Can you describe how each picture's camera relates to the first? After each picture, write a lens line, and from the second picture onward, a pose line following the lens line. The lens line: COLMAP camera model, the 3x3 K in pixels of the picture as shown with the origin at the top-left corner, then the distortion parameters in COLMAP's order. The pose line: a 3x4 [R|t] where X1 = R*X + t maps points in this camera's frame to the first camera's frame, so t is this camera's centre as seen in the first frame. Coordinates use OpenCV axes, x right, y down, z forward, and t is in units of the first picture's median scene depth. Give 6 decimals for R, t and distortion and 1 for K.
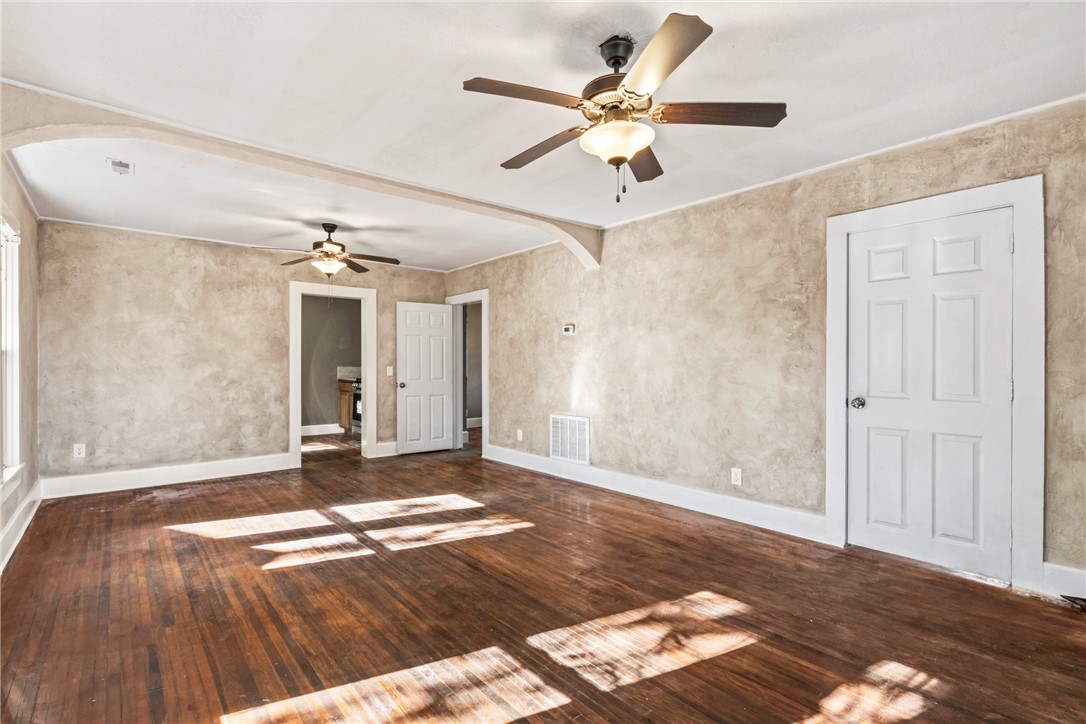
lens RADIAL K [[510.7, 0, 542.8], [0, 510.7, 364.3], [0, 0, 1]] dist [-0.004307, 0.001336]
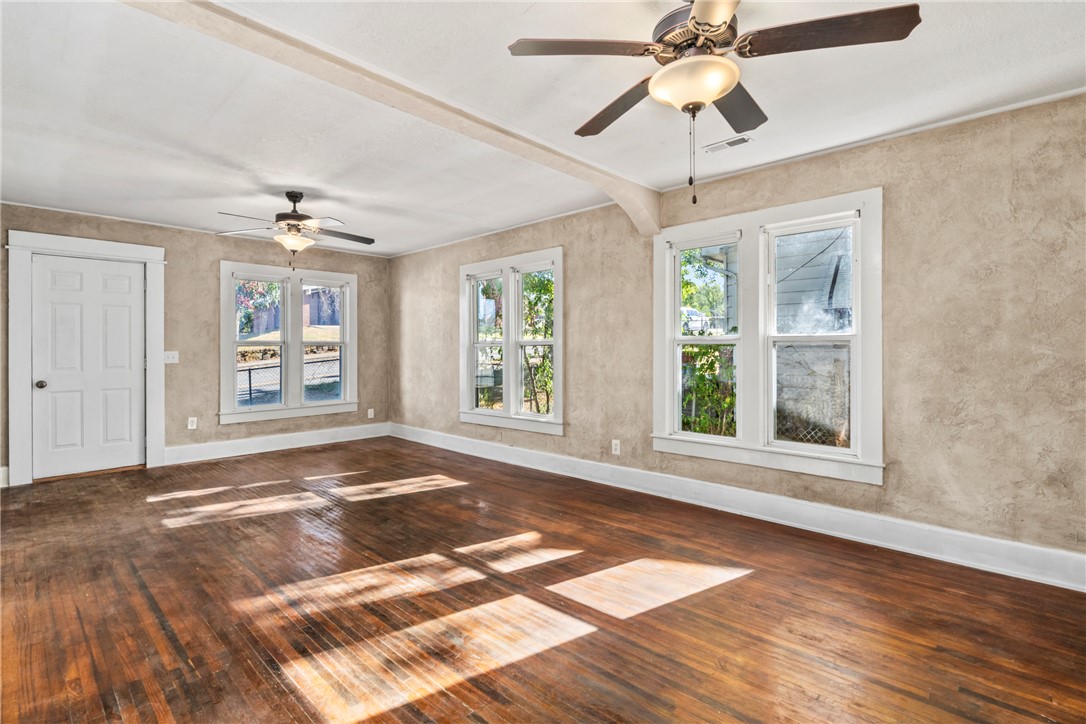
lens RADIAL K [[510.7, 0, 544.9], [0, 510.7, 354.2], [0, 0, 1]] dist [-0.004307, 0.001336]
pose [[-0.993654, 0.004533, -0.112387, -0.381804], [0.003853, 0.999973, 0.006270, -0.001327], [0.112412, 0.005797, -0.993645, 1.923758]]
